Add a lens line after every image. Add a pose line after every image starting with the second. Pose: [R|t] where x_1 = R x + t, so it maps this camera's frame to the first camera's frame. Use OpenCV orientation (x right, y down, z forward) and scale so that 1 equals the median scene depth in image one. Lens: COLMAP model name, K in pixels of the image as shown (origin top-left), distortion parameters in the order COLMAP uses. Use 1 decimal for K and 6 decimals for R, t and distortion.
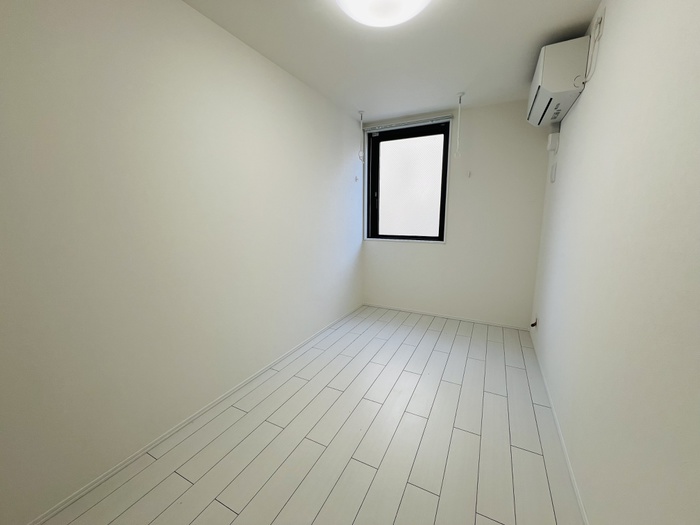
lens RADIAL K [[281.2, 0, 347.8], [0, 281.2, 264.1], [0, 0, 1]] dist [0.000504, 0.000997]
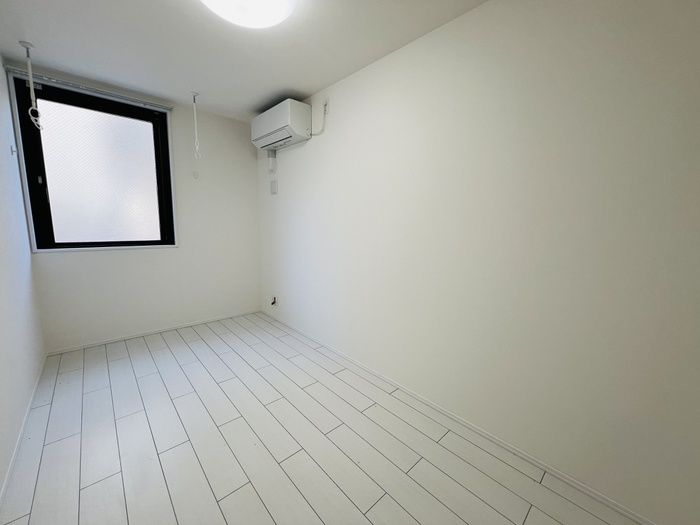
lens RADIAL K [[281.2, 0, 349.1], [0, 281.2, 262.8], [0, 0, 1]] dist [0.000504, 0.000997]
pose [[0.342244, -0.132580, 0.930210, -0.331476], [0.138264, 0.986324, 0.089708, -0.027973], [-0.929383, 0.097913, 0.355895, 0.168271]]
